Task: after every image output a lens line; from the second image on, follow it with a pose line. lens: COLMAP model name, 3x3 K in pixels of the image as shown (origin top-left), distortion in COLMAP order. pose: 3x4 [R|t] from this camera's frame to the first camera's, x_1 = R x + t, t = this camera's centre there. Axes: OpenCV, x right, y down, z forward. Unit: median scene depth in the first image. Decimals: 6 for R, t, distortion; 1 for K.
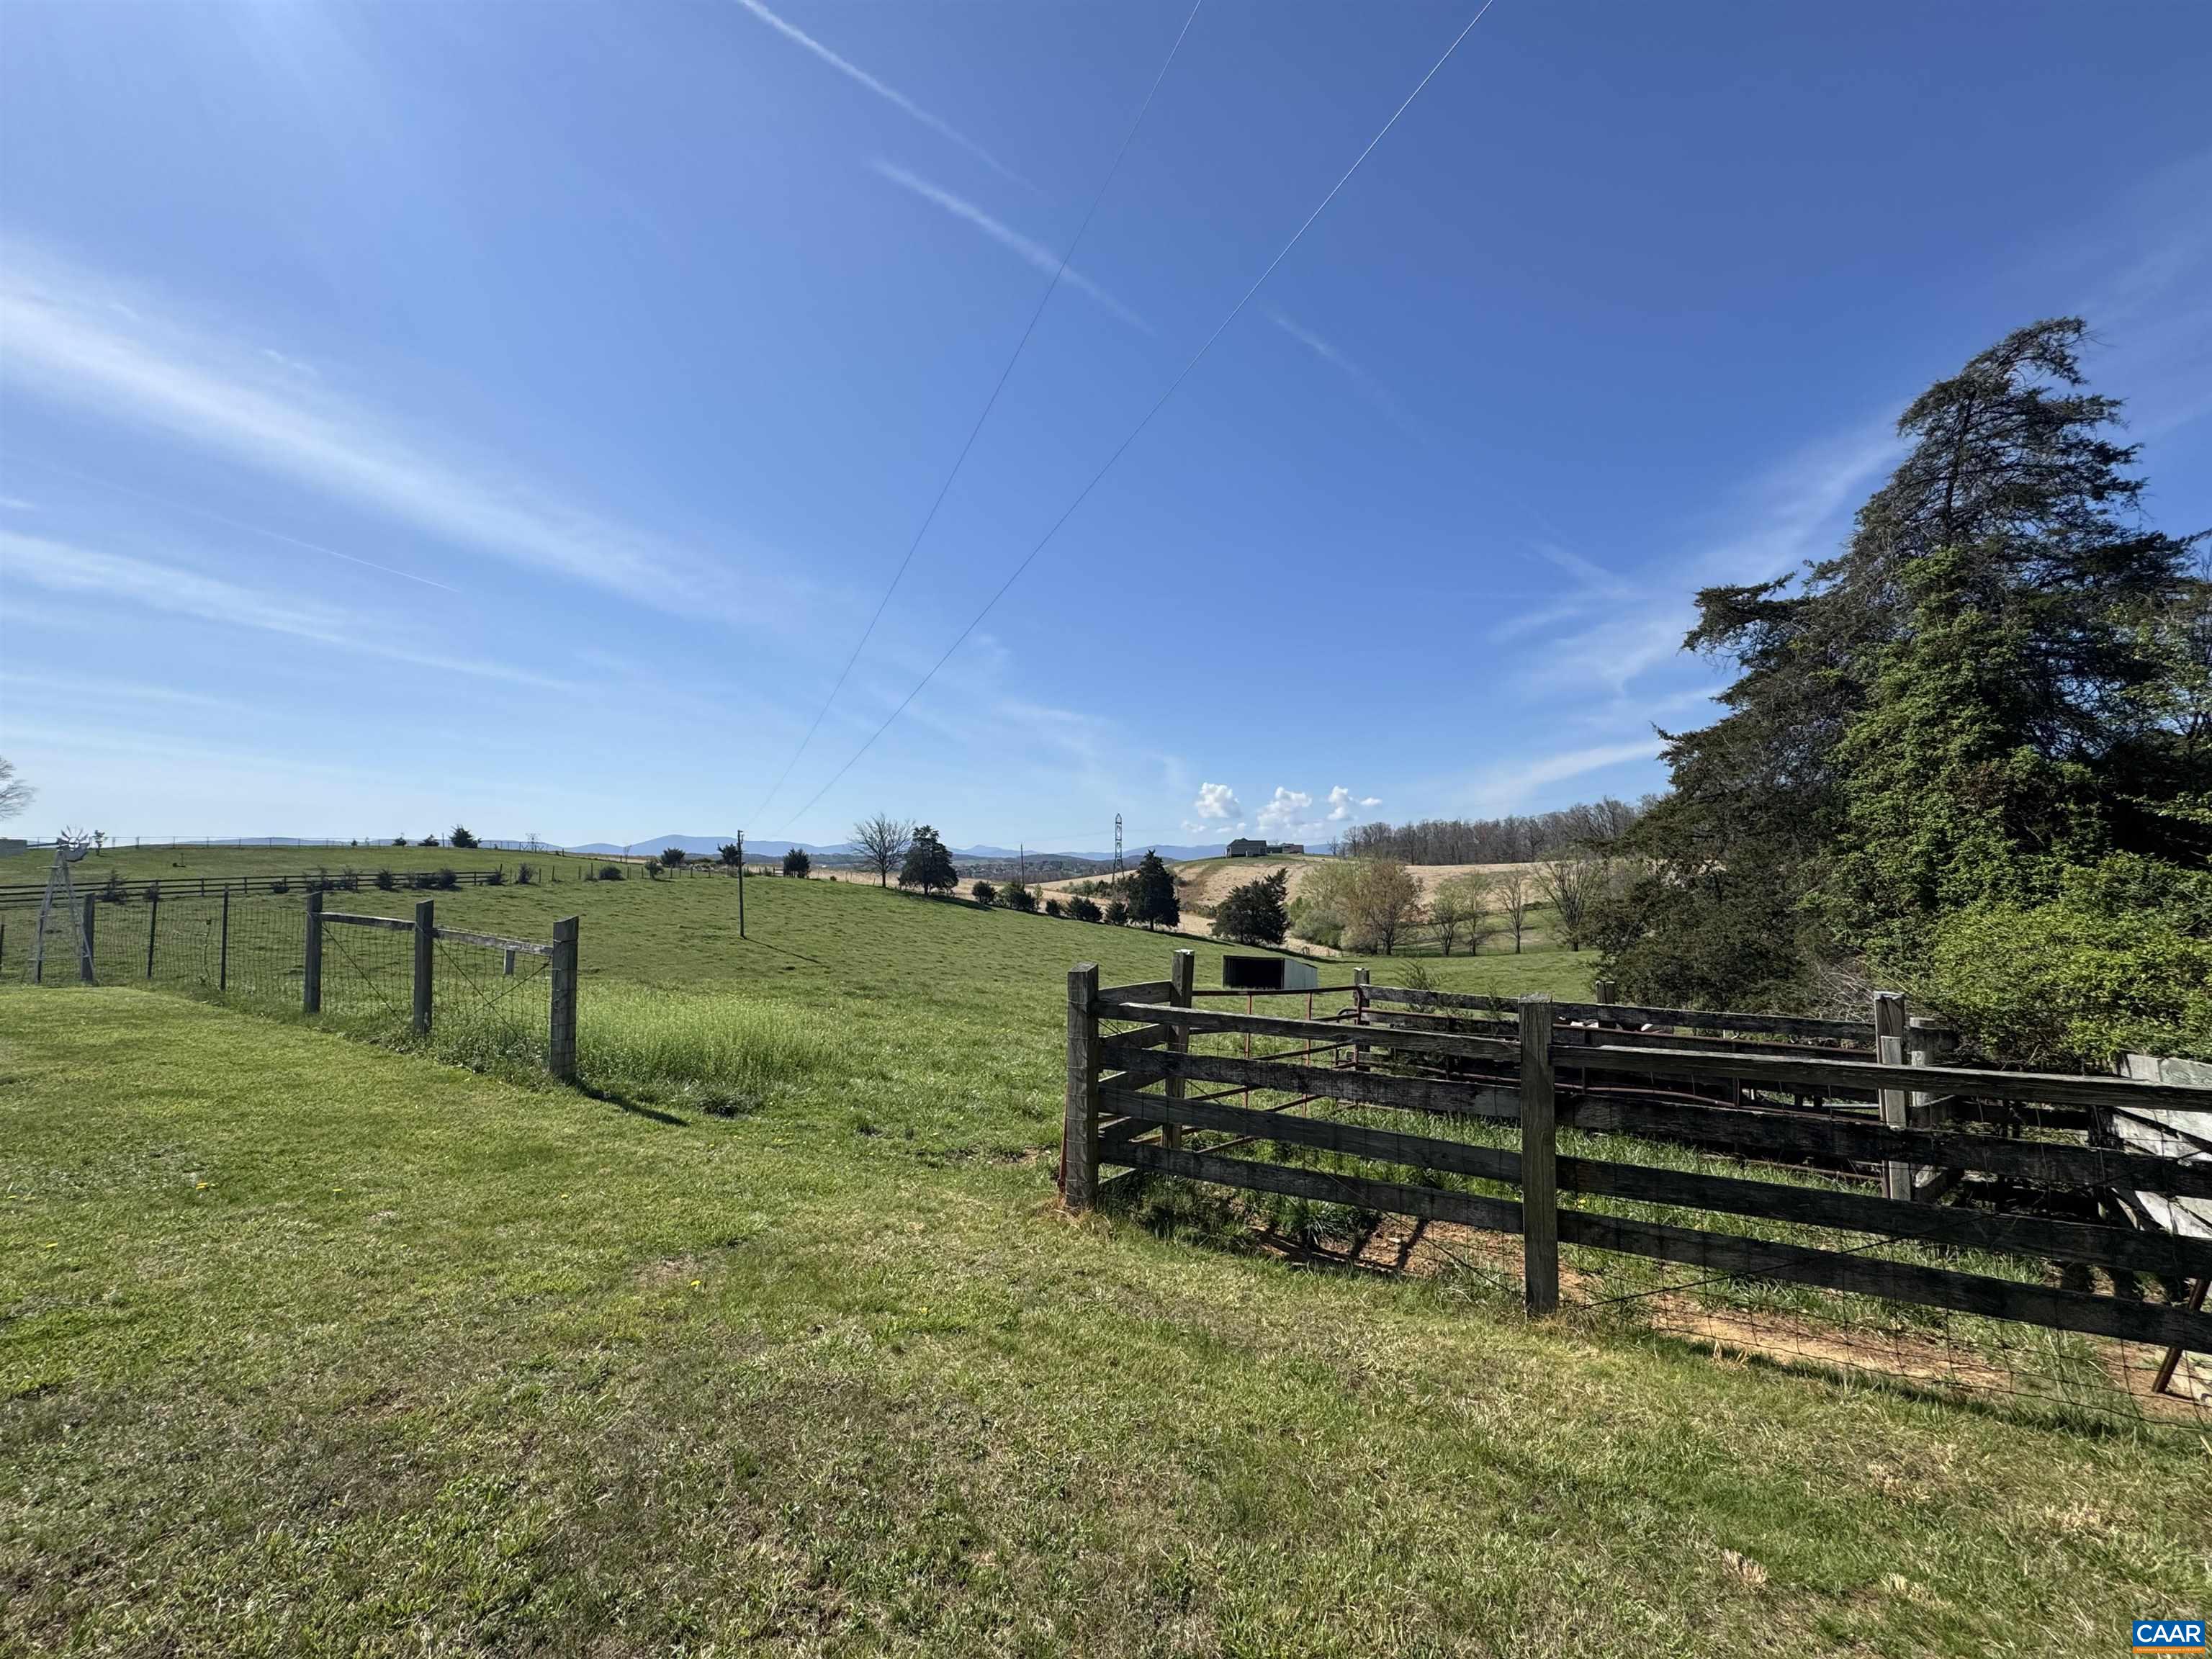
lens RADIAL K [[881.8, 0, 1106.0], [0, 881.8, 783.7], [0, 0, 1]] dist [-0.001503, -0.000047]
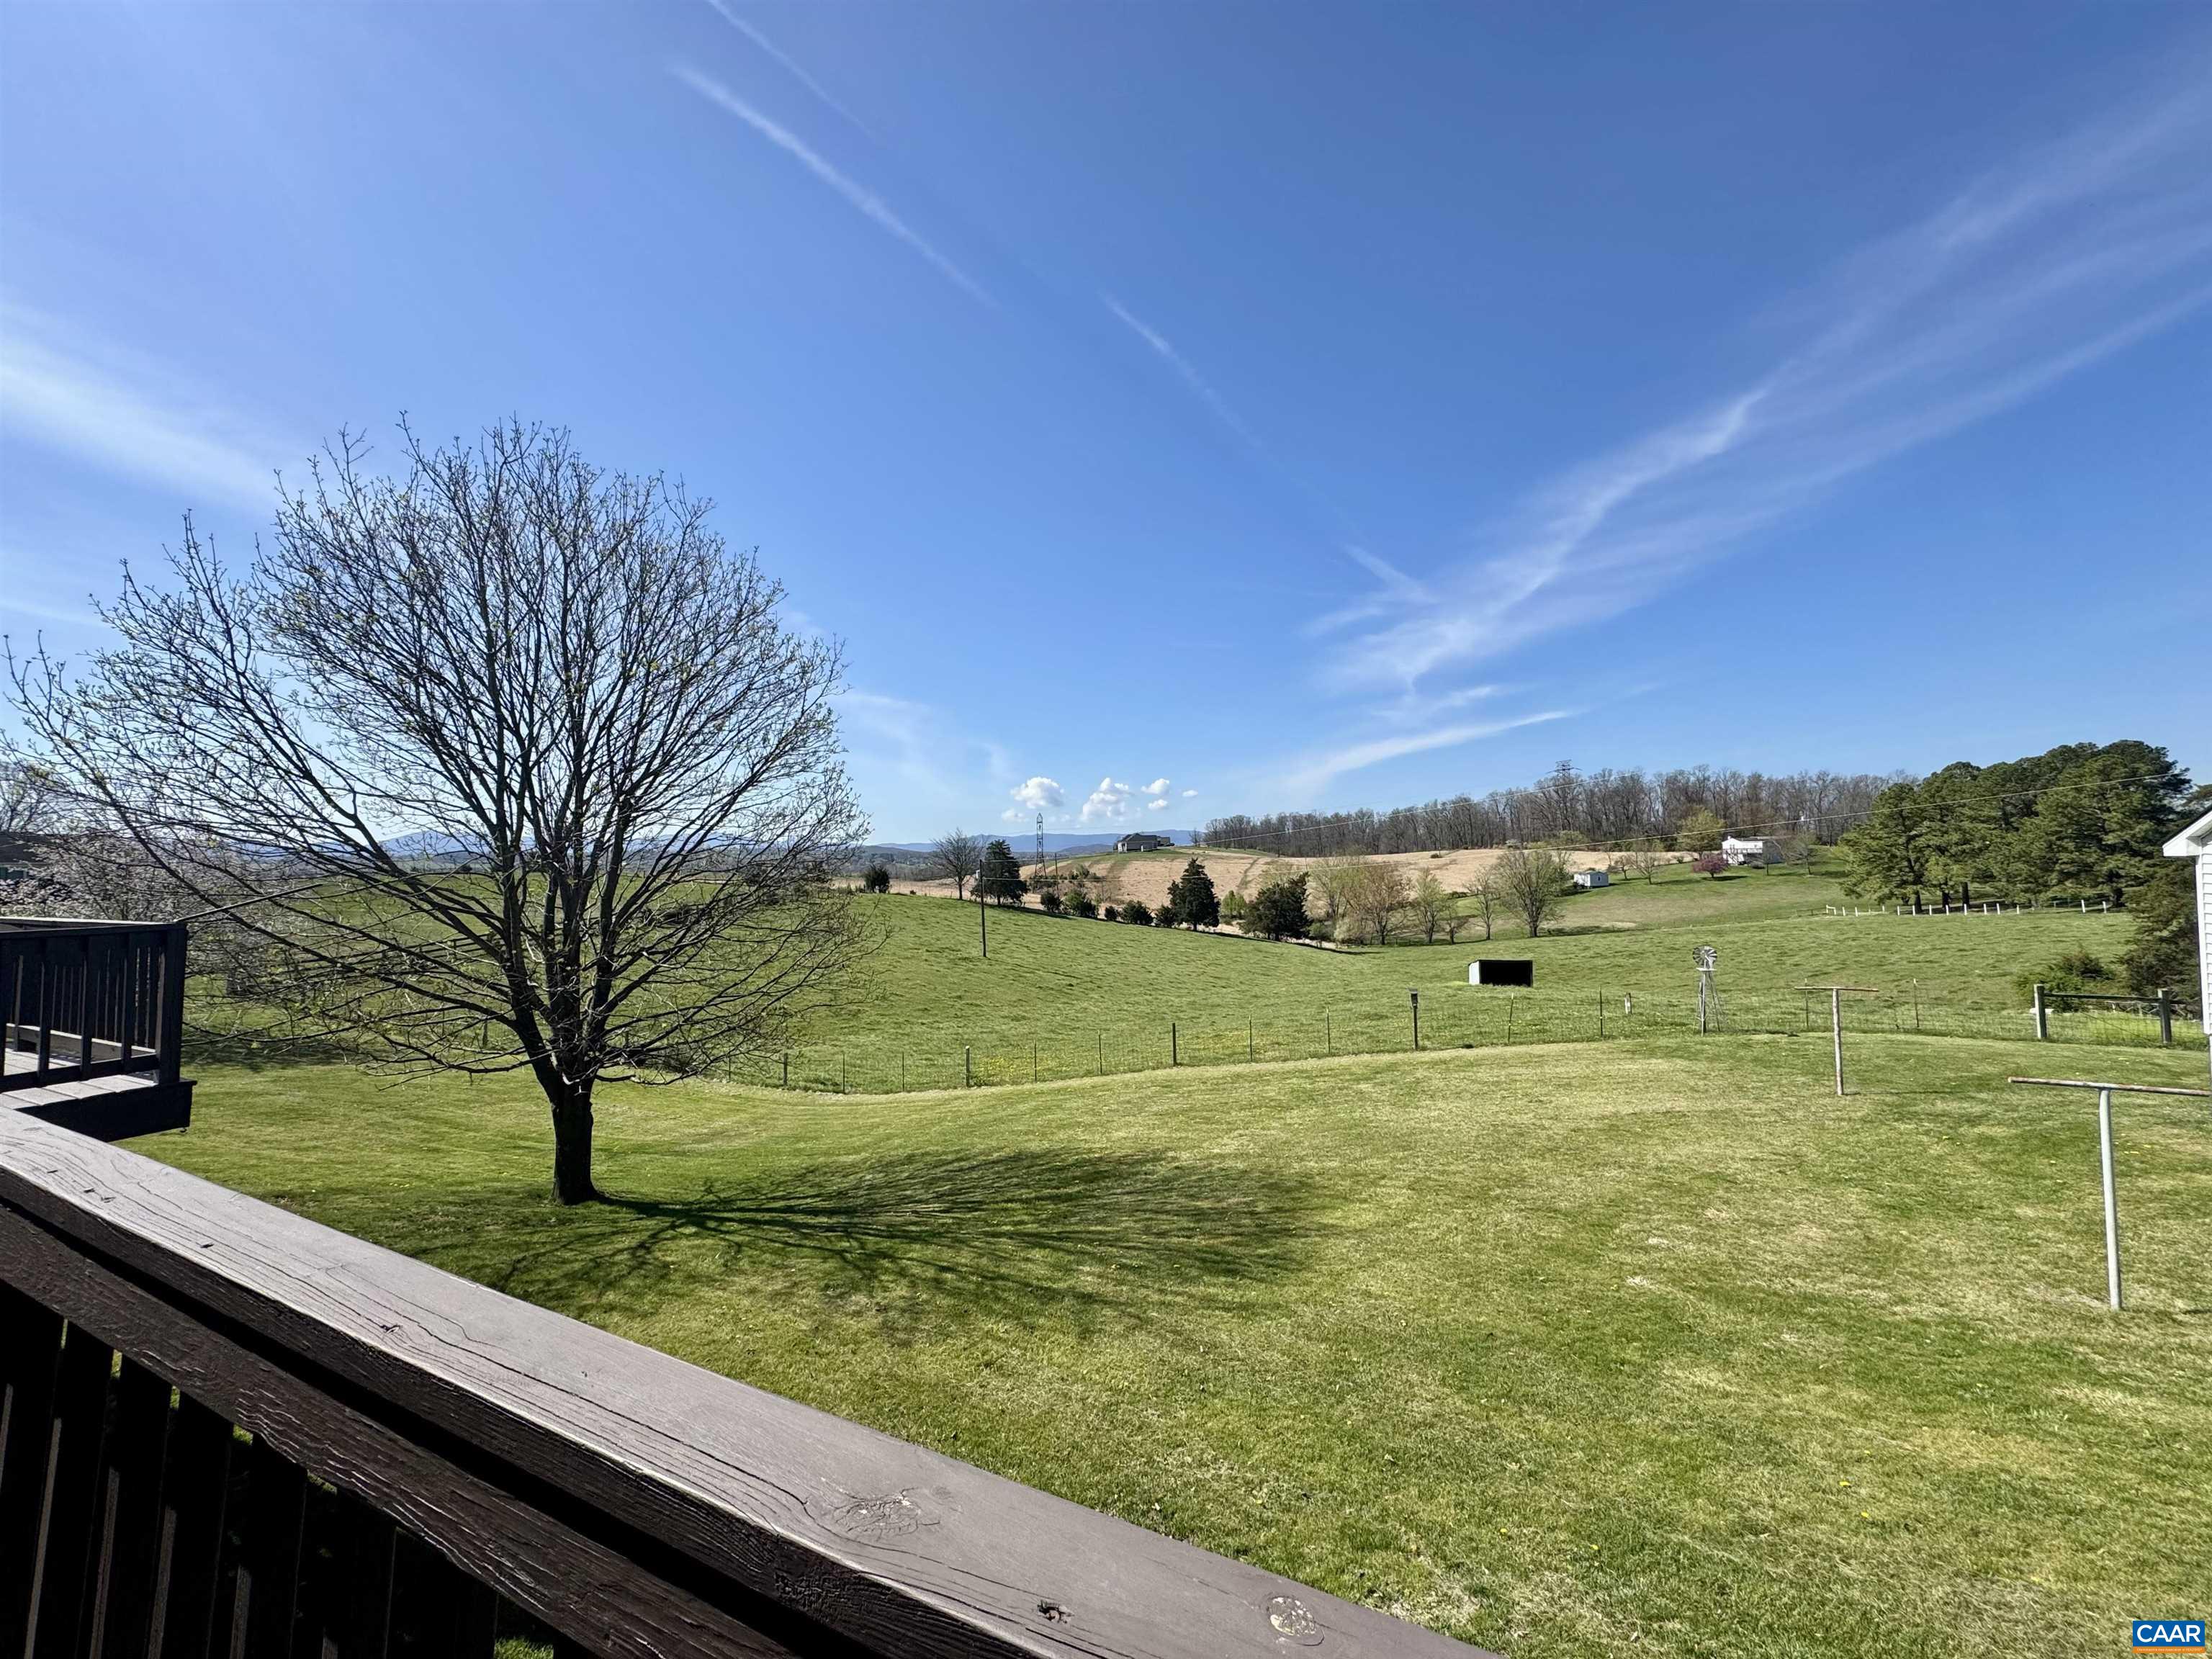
lens RADIAL K [[881.8, 0, 1101.7], [0, 881.8, 836.5], [0, 0, 1]] dist [0.000127, 0.000233]
pose [[0.980797, -0.011065, 0.194715, -0.272379], [-0.003343, 0.997289, 0.073515, -0.033001], [-0.195001, -0.072754, 0.978101, -0.052859]]
